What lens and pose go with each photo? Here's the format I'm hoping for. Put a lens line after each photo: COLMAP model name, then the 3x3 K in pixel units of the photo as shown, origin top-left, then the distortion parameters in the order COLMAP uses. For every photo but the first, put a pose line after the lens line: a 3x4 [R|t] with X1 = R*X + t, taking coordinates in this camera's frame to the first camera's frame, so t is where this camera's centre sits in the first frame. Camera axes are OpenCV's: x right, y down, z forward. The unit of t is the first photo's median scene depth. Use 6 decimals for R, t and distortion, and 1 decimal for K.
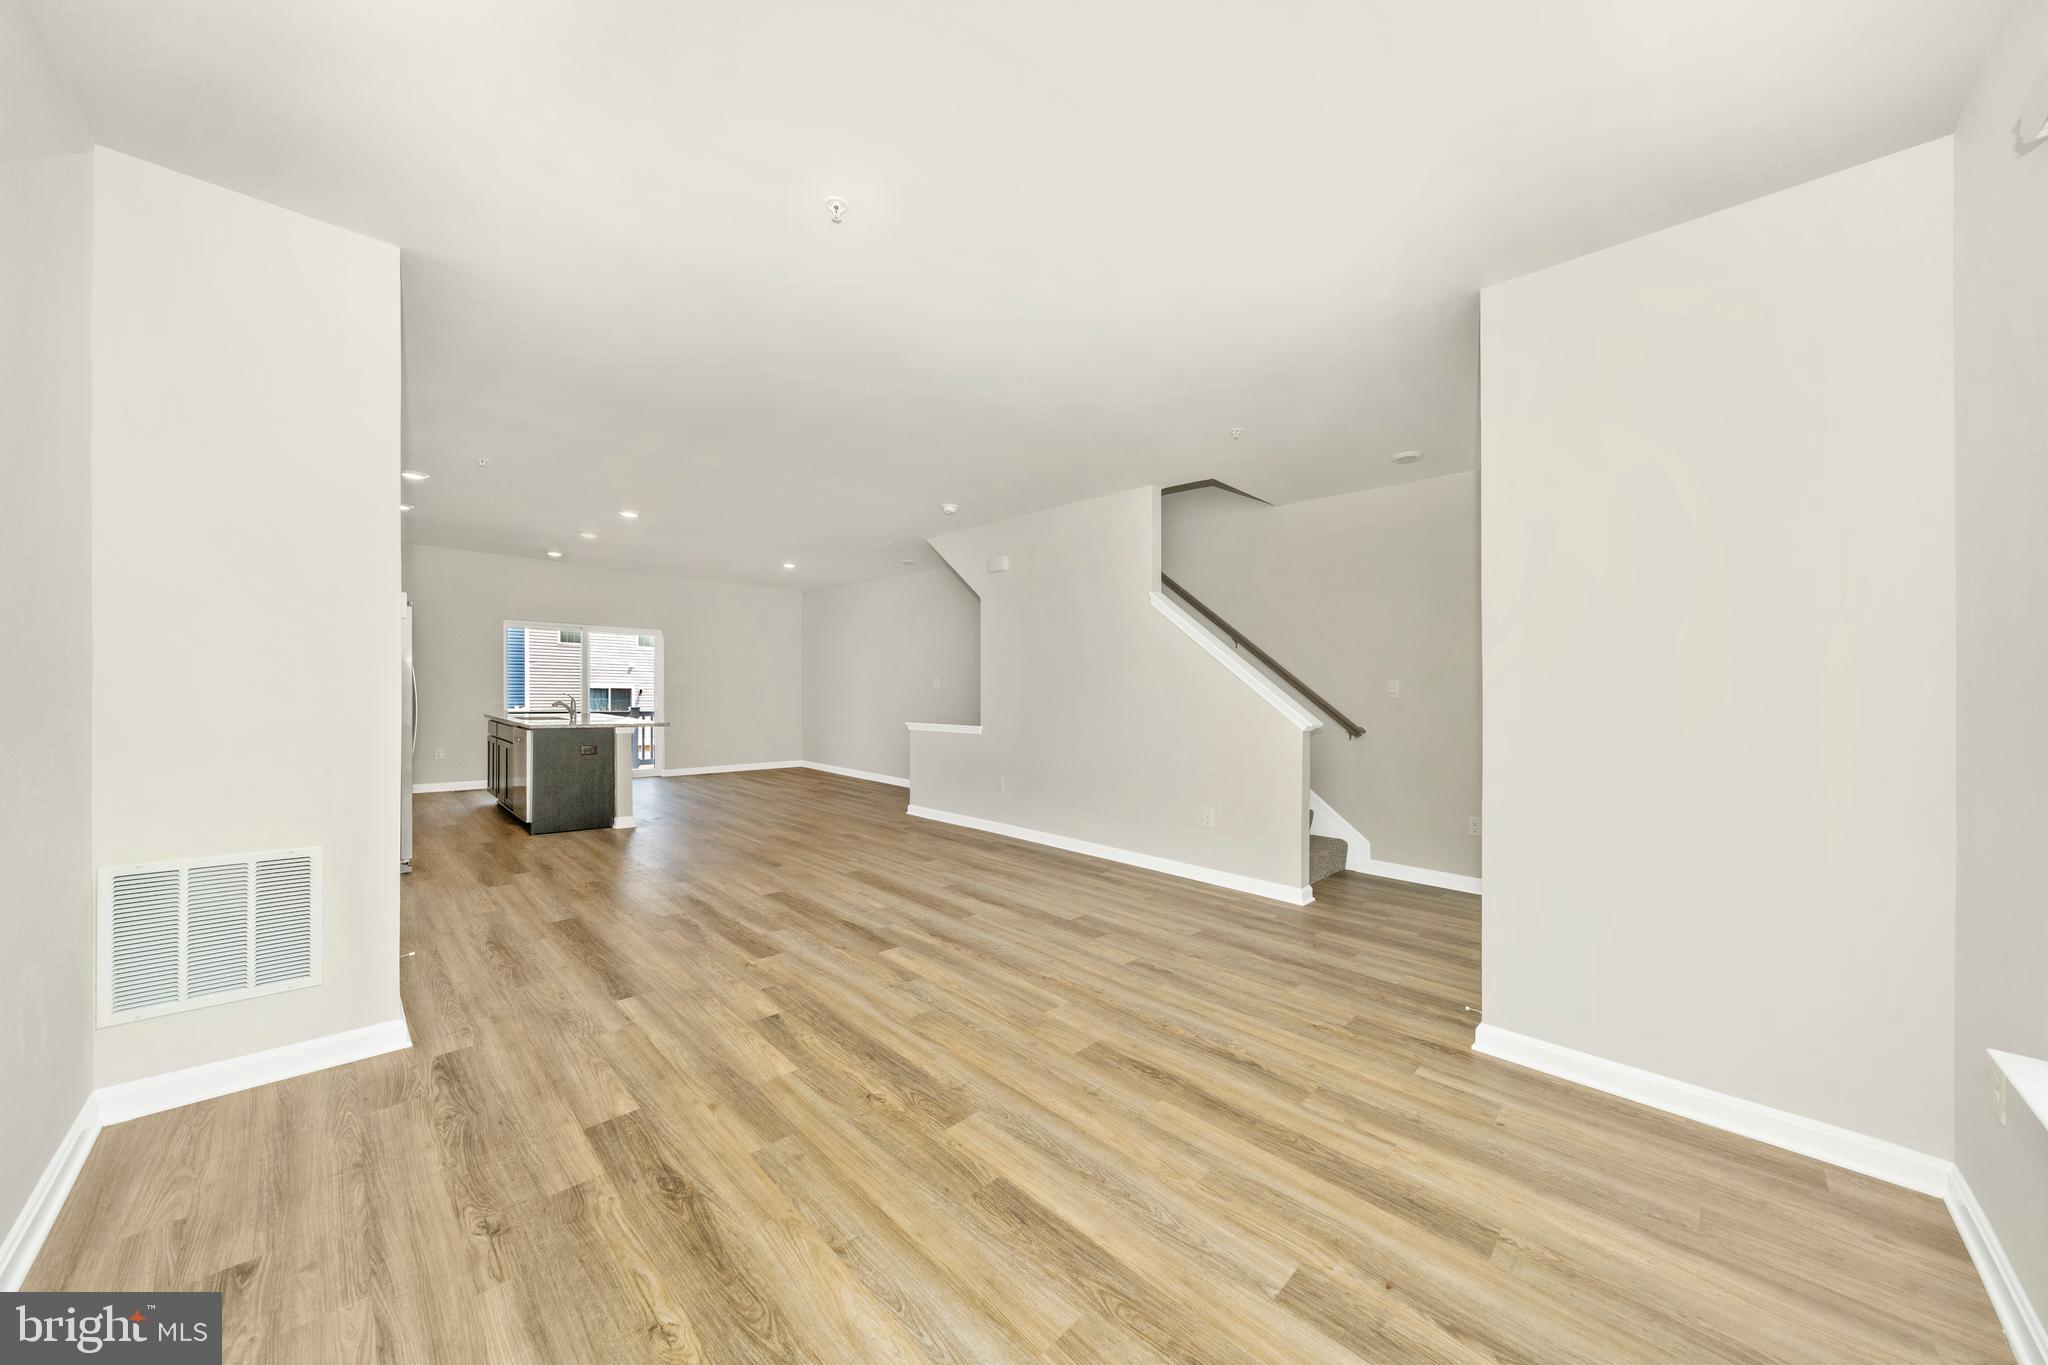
lens RADIAL K [[694.5, 0, 1020.4], [0, 694.5, 697.3], [0, 0, 1]] dist [-0.006000, 0.000194]
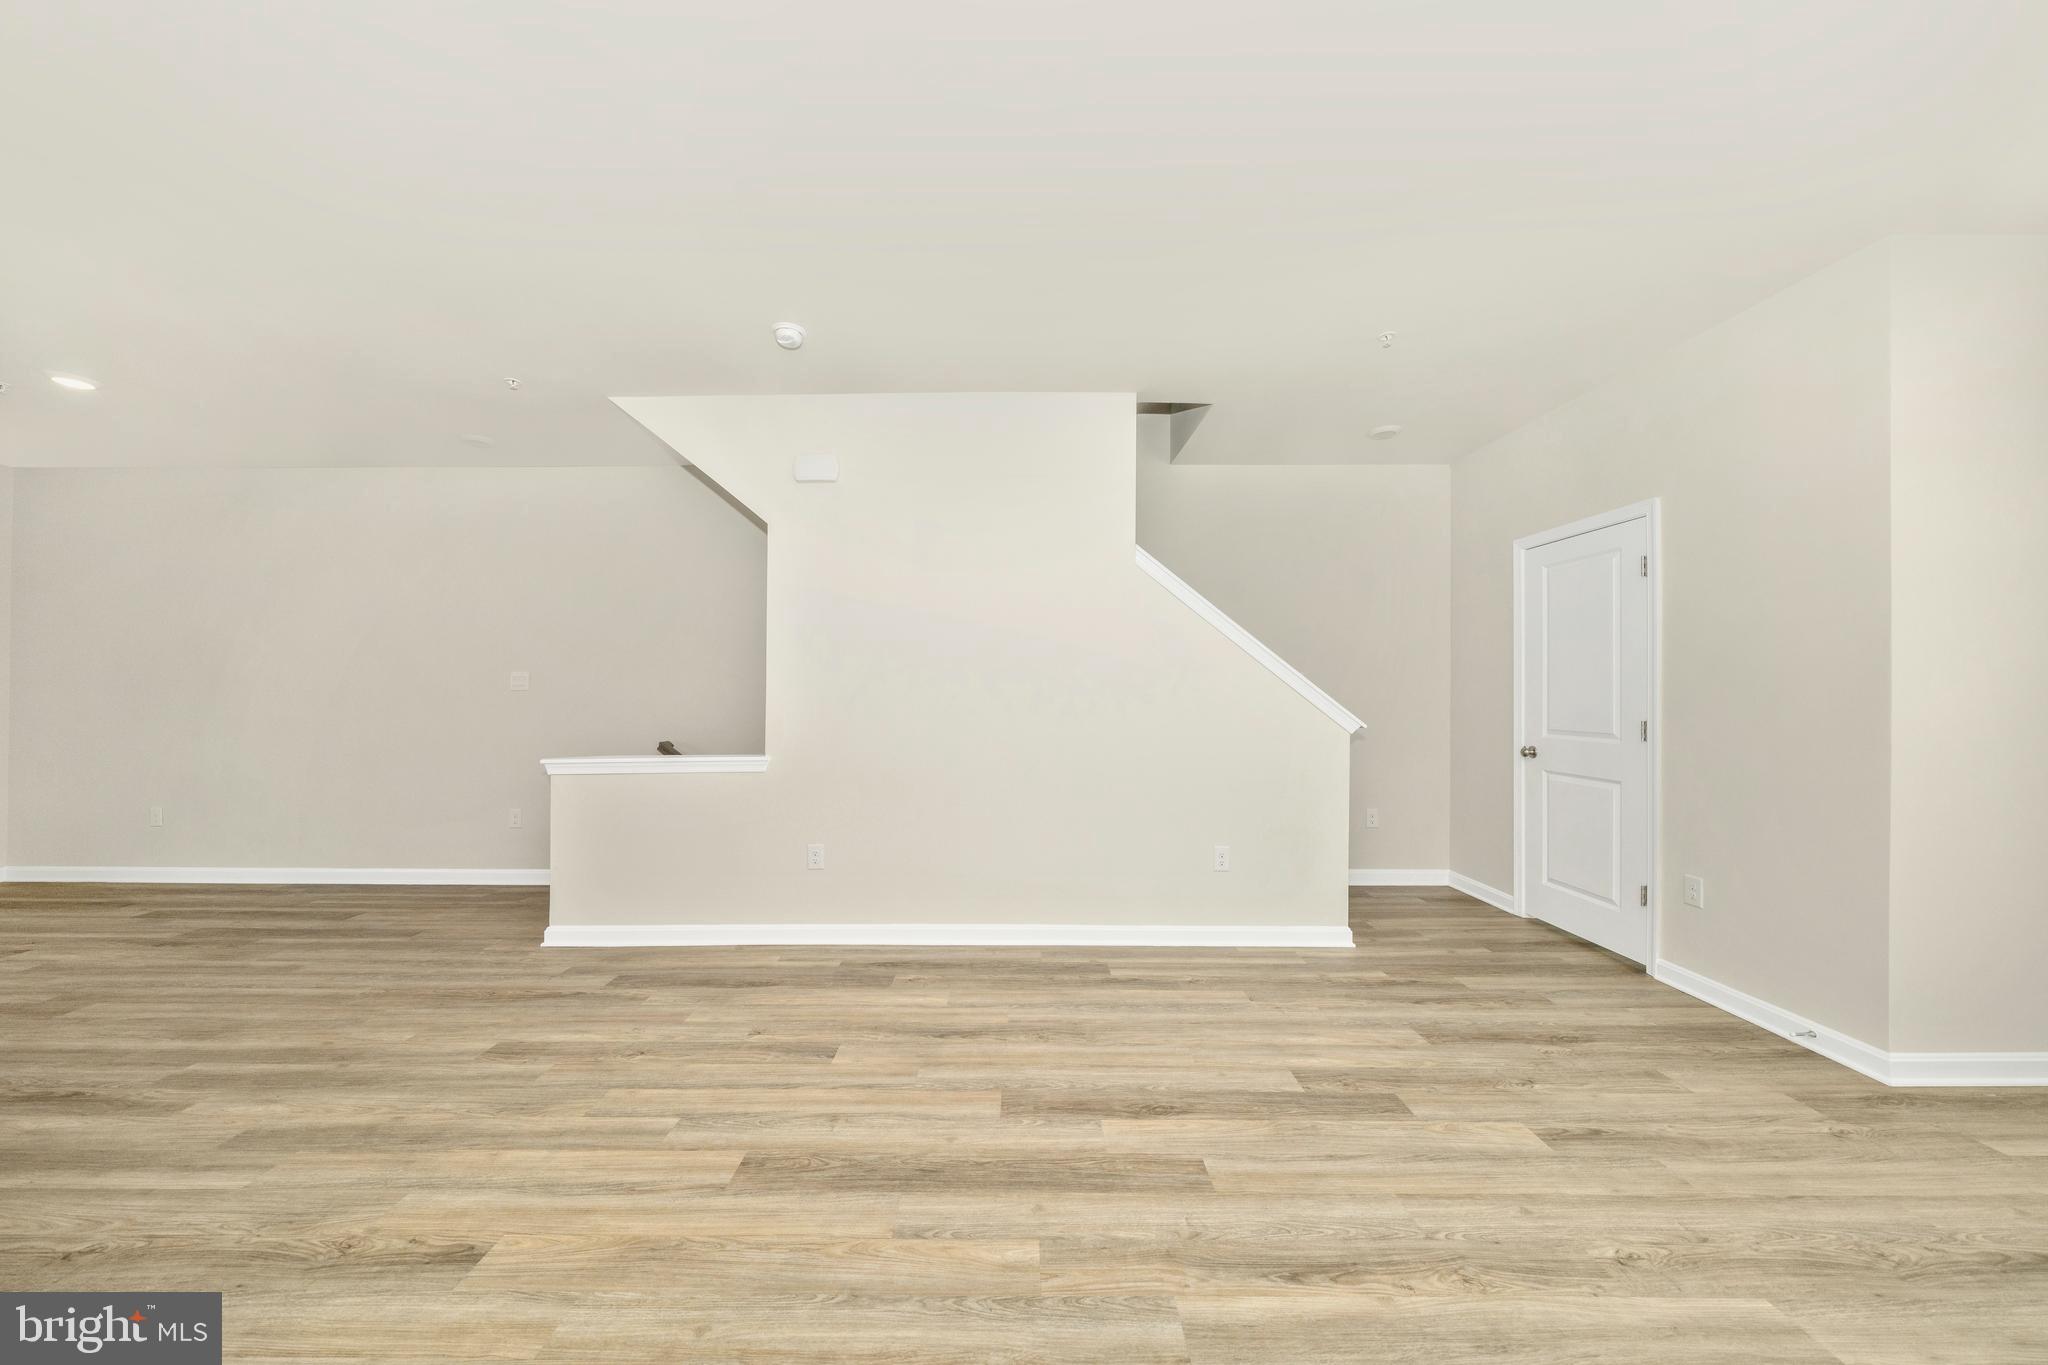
lens RADIAL K [[694.5, 0, 1012.6], [0, 694.5, 692.4], [0, 0, 1]] dist [-0.006000, 0.000194]
pose [[0.710767, -0.016799, 0.703227, -0.501168], [0.020273, 0.999789, 0.003393, -0.013457], [-0.703136, 0.011845, 0.710957, 0.772050]]
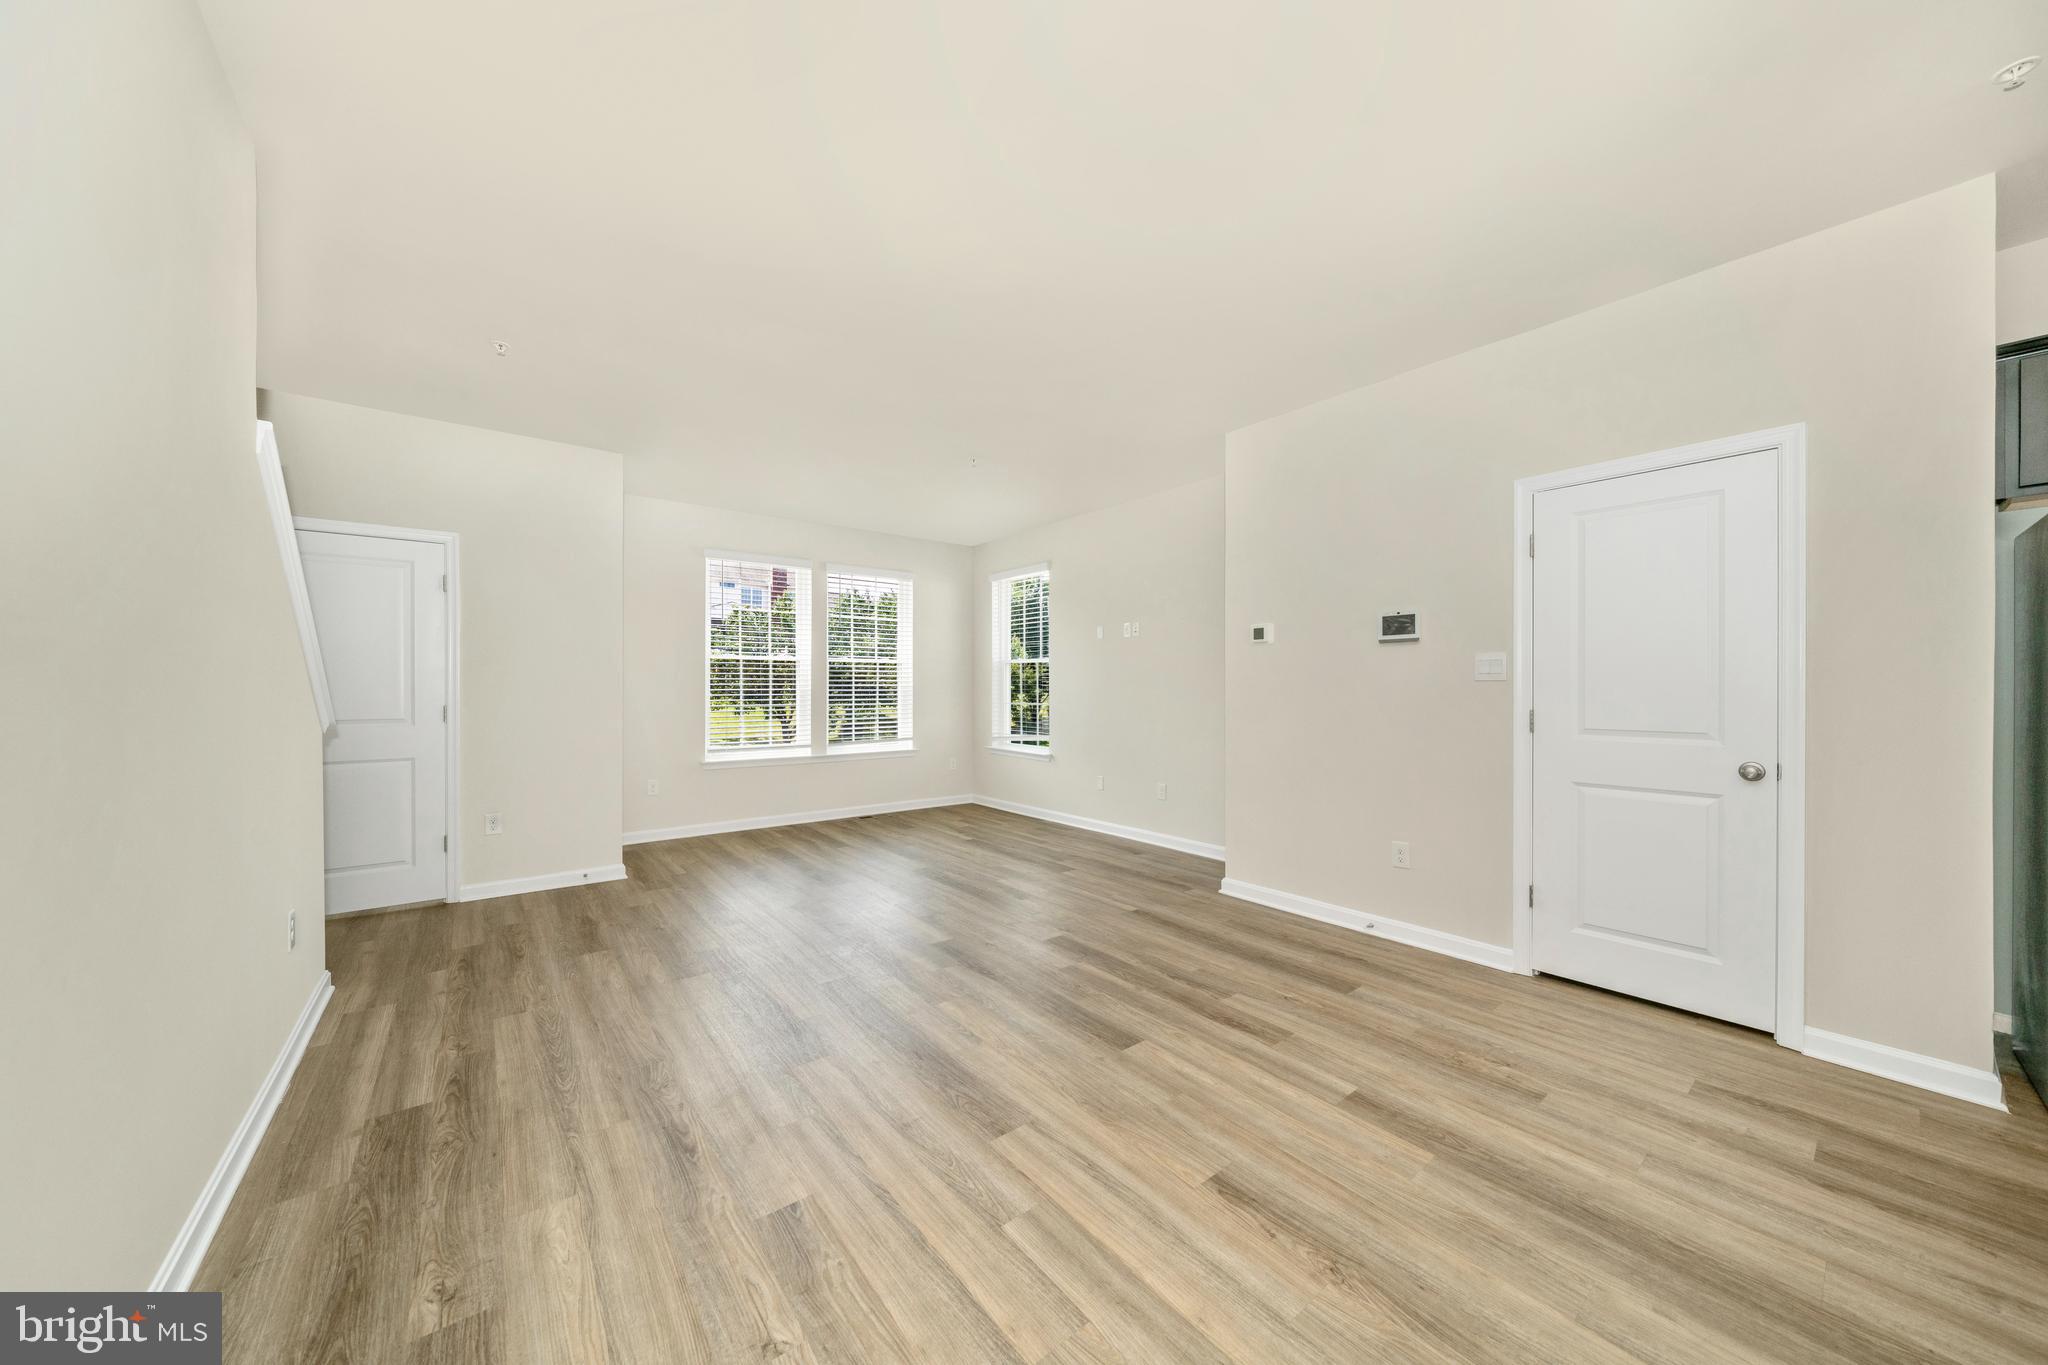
lens RADIAL K [[694.5, 0, 1012.4], [0, 694.5, 682.5], [0, 0, 1]] dist [-0.006000, 0.000194]
pose [[-0.991417, -0.017288, 0.129587, -0.366584], [-0.016250, 0.999827, 0.009067, -0.017443], [-0.129721, 0.006883, -0.991527, 1.750126]]
